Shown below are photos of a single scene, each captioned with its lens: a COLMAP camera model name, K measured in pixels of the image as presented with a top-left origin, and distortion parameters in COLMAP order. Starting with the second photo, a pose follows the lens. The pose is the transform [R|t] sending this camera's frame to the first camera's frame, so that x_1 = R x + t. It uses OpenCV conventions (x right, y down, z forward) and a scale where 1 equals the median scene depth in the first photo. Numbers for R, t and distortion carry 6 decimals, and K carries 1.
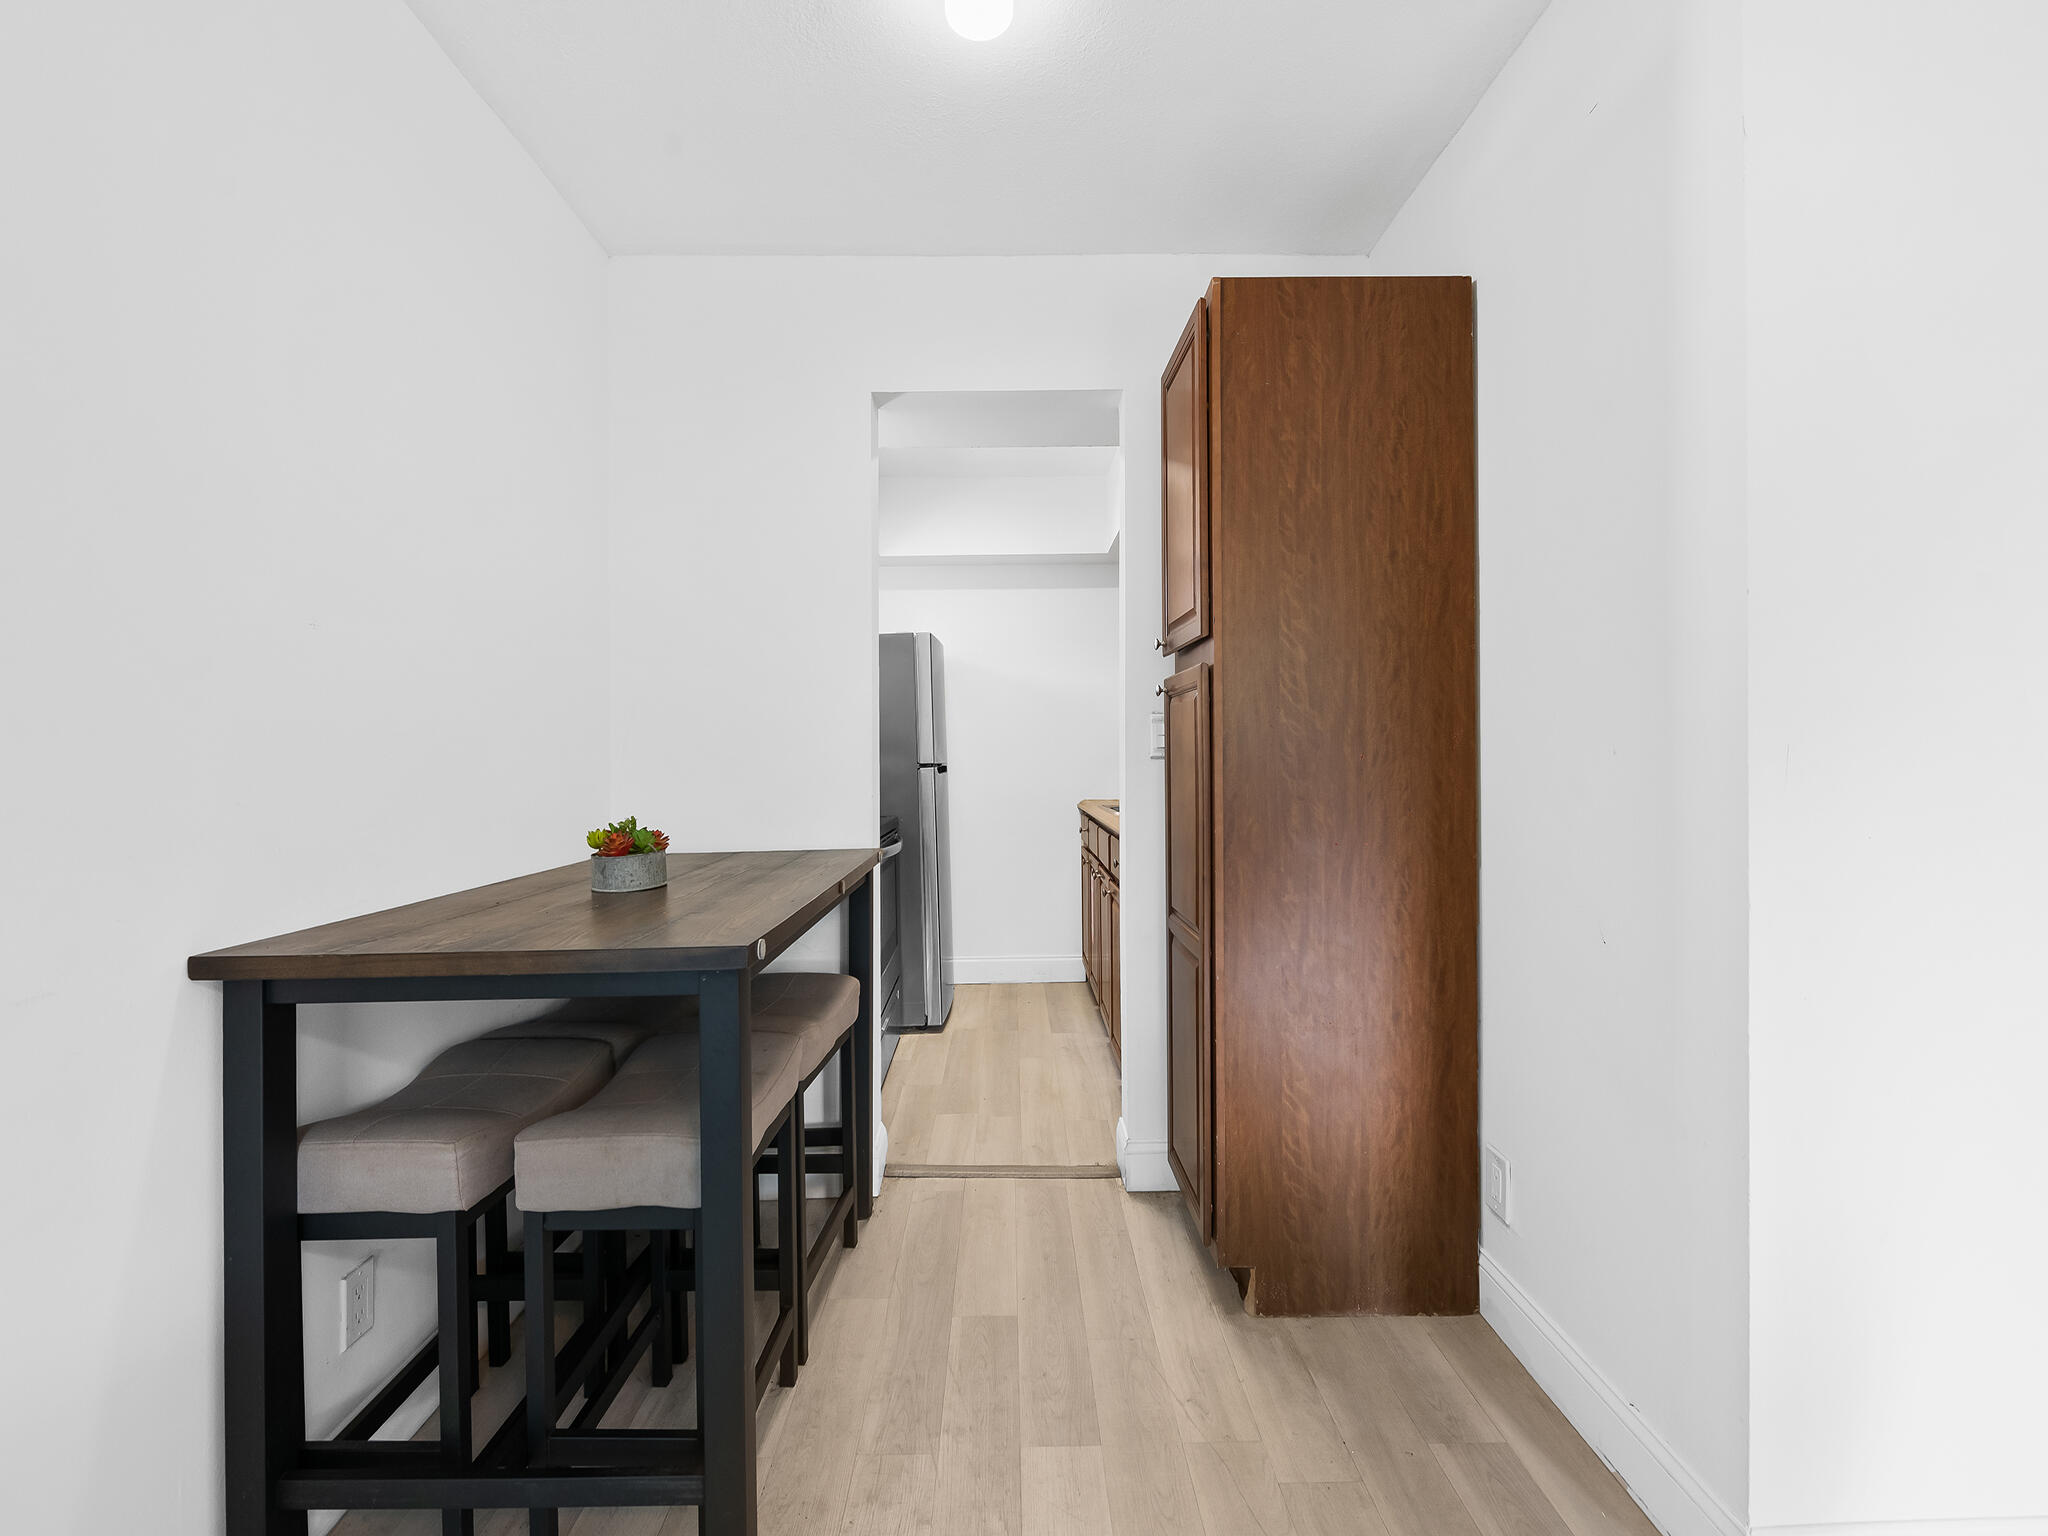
lens RADIAL K [[833.1, 0, 1026.1], [0, 833.1, 759.8], [0, 0, 1]] dist [-0.002357, -0.000129]
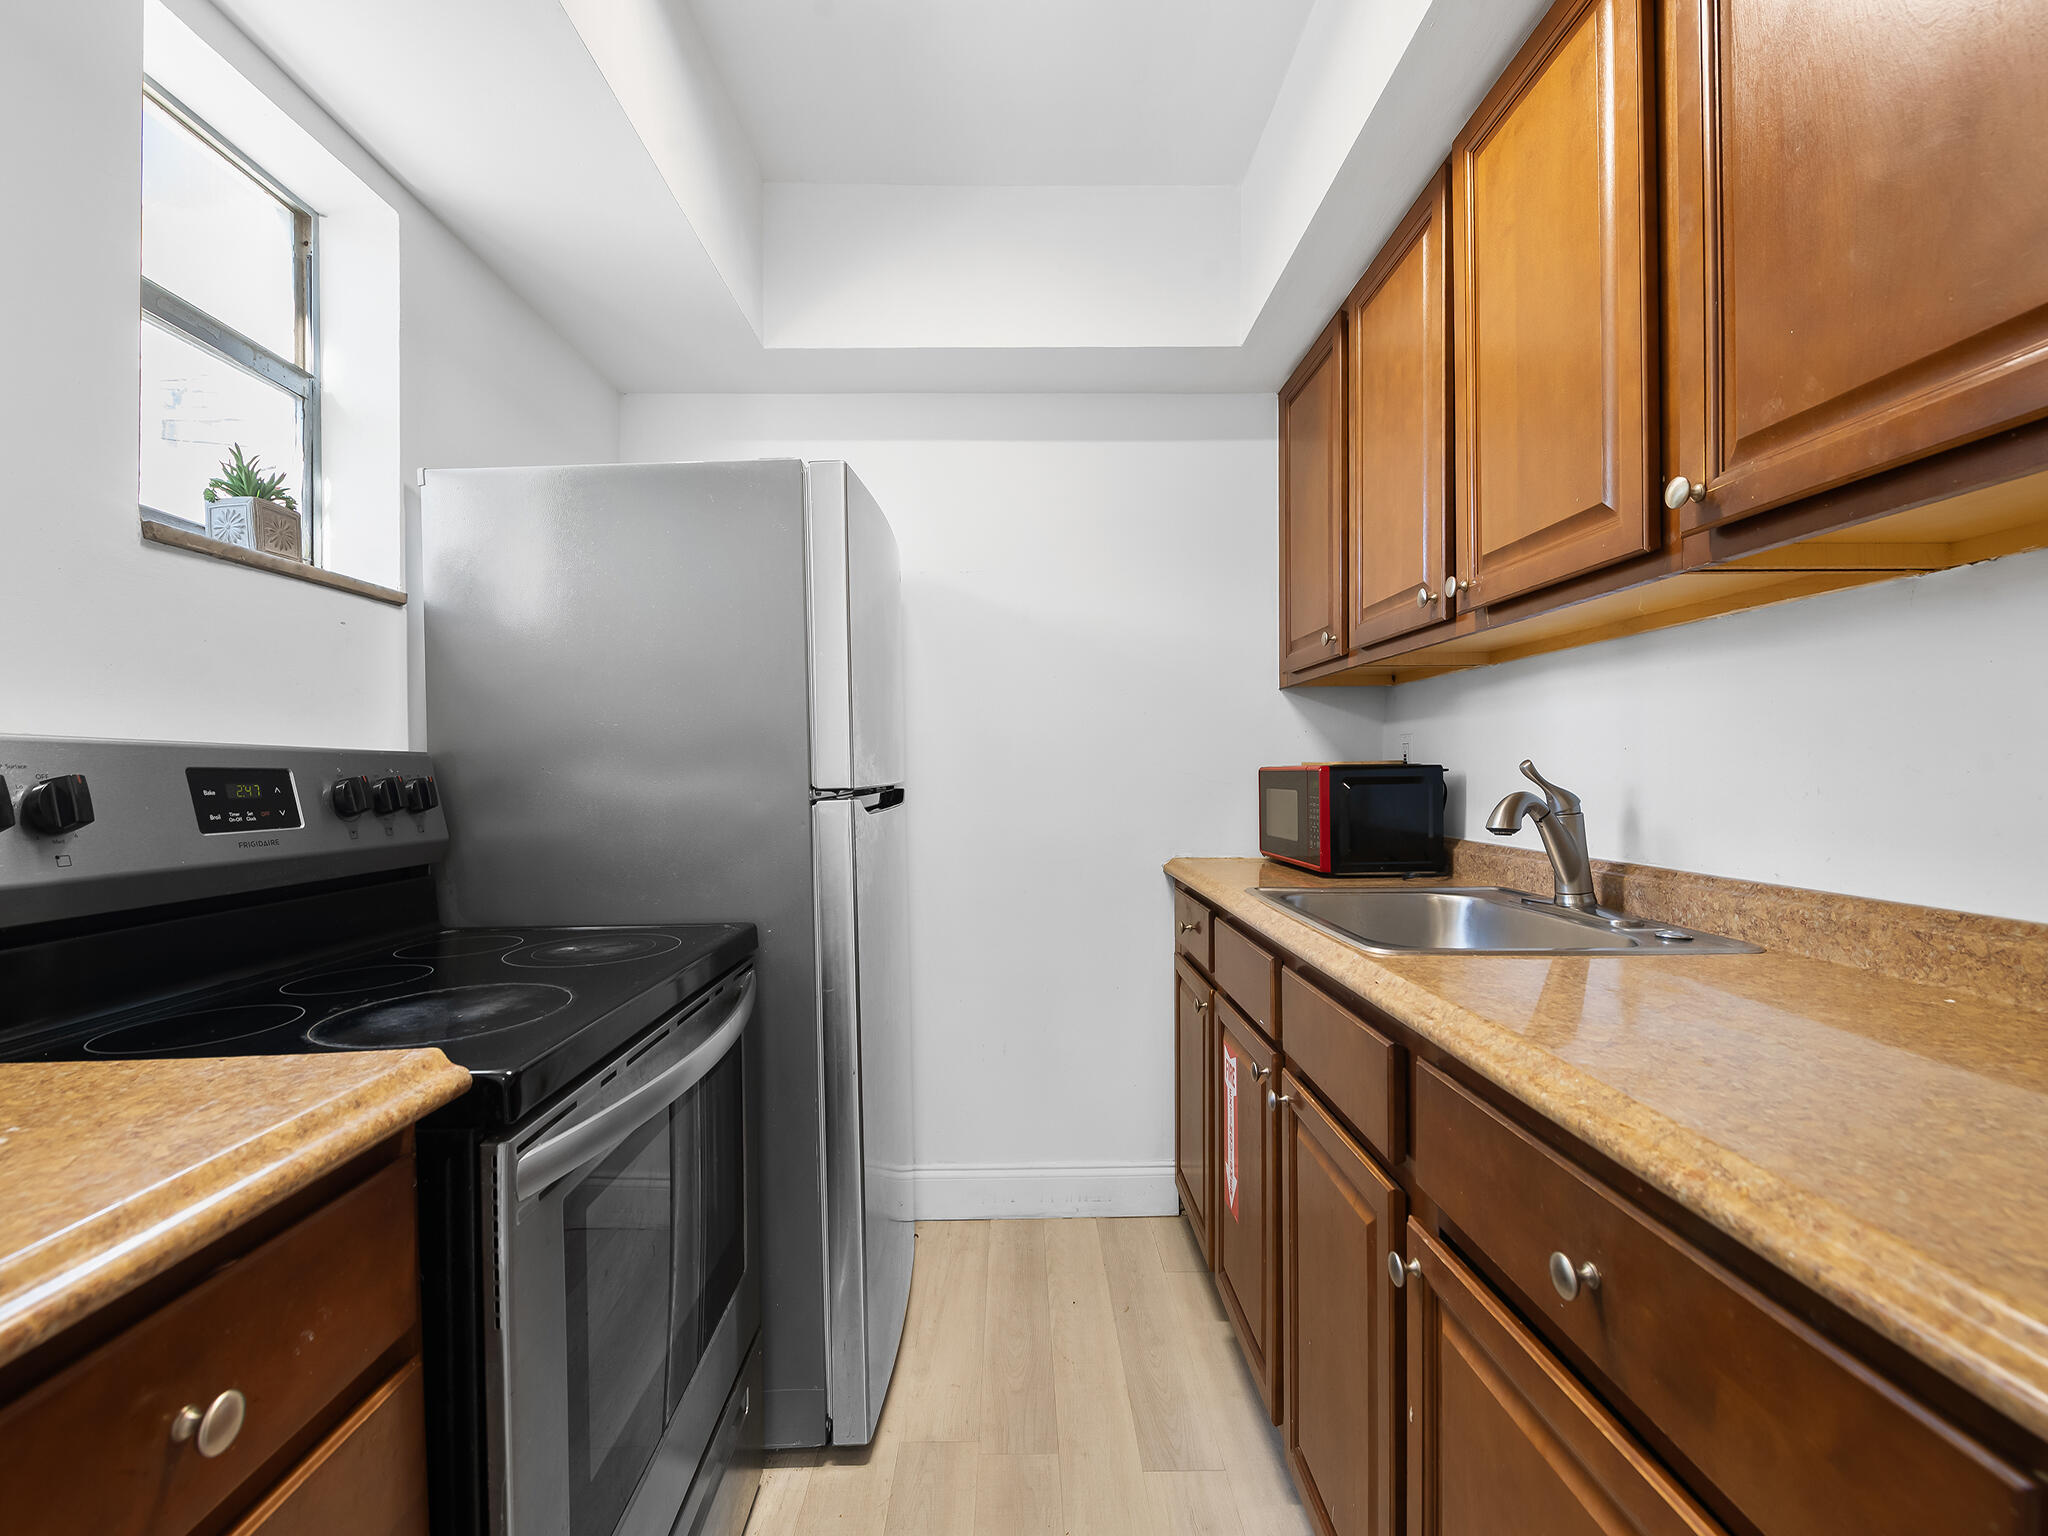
lens RADIAL K [[833.1, 0, 1024.4], [0, 833.1, 768.9], [0, 0, 1]] dist [-0.002357, -0.000129]
pose [[0.999961, 0.003878, -0.007931, -0.023836], [-0.003904, 0.999987, -0.003251, -0.004053], [0.007918, 0.003282, 0.999963, 0.590229]]
